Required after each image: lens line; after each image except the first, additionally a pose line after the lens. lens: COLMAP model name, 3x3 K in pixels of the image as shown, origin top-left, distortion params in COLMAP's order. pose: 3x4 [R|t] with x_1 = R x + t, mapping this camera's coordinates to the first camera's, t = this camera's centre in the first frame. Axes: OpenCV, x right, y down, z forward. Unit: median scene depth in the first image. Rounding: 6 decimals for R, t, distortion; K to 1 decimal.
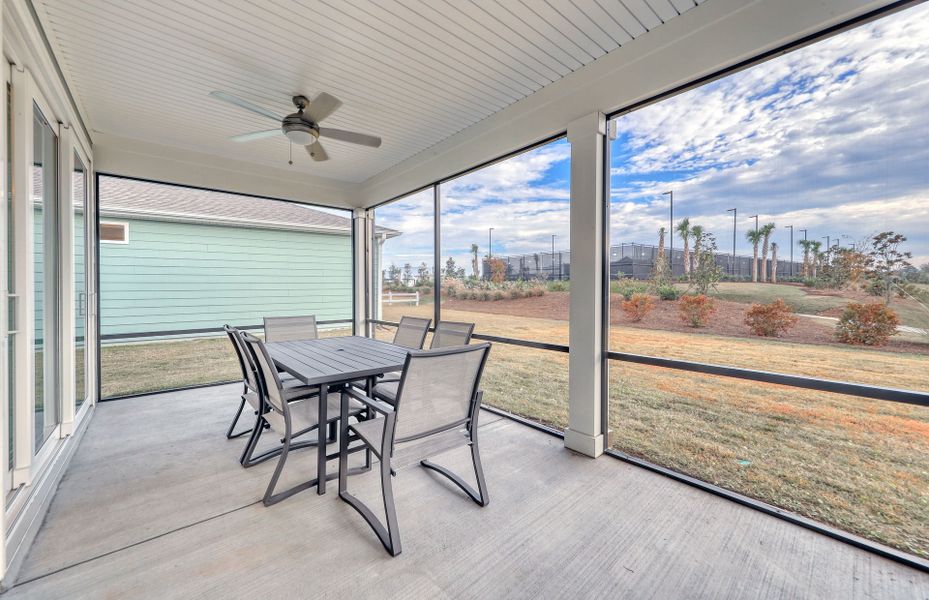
lens RADIAL K [[350.0, 0, 458.8], [0, 350.0, 294.7], [0, 0, 1]] dist [0.001772, 0.000038]
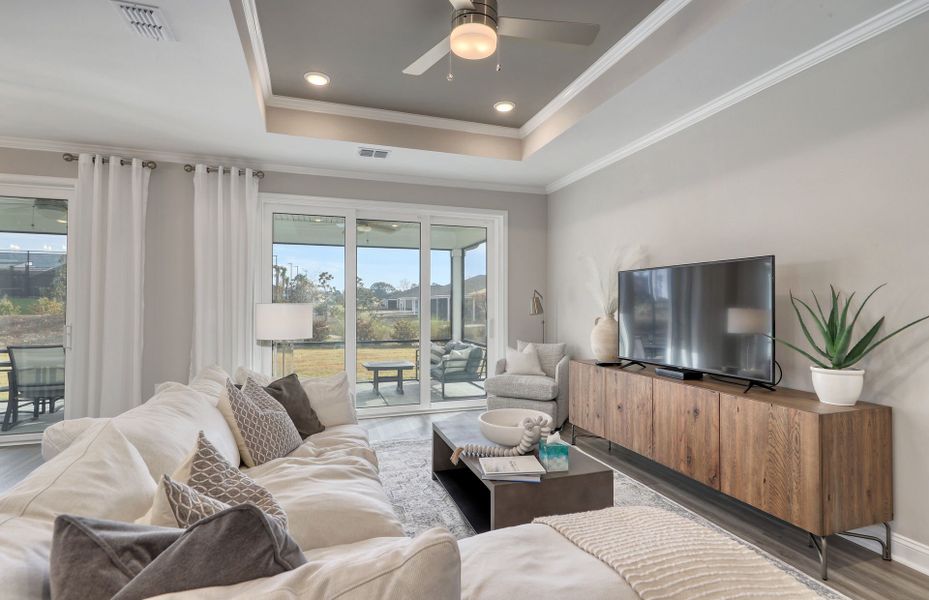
lens RADIAL K [[441.8, 0, 467.1], [0, 441.8, 296.9], [0, 0, 1]] dist [-0.000643, 0.000249]
pose [[0.366261, 0.029149, 0.930055, -0.151595], [0.007946, 0.999375, -0.034451, -0.002795], [-0.930478, 0.020009, 0.365800, -0.123011]]
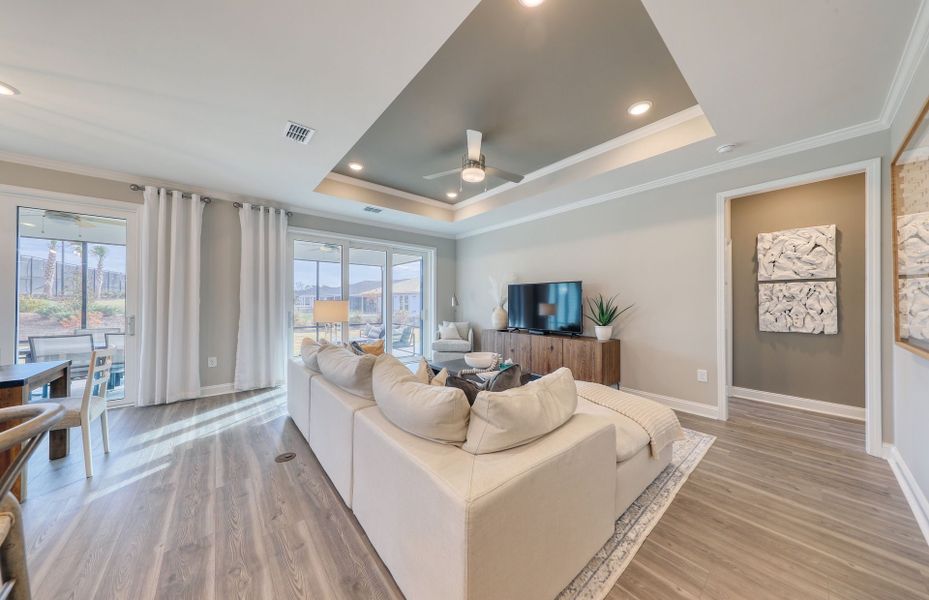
lens RADIAL K [[290.6, 0, 465.5], [0, 290.6, 299.2], [0, 0, 1]] dist [-0.000481, -0.000238]
pose [[-0.008533, 0.018255, 0.999797, -0.188700], [0.012839, 0.999753, -0.018145, -0.002970], [-0.999881, 0.012682, -0.008765, -0.089572]]
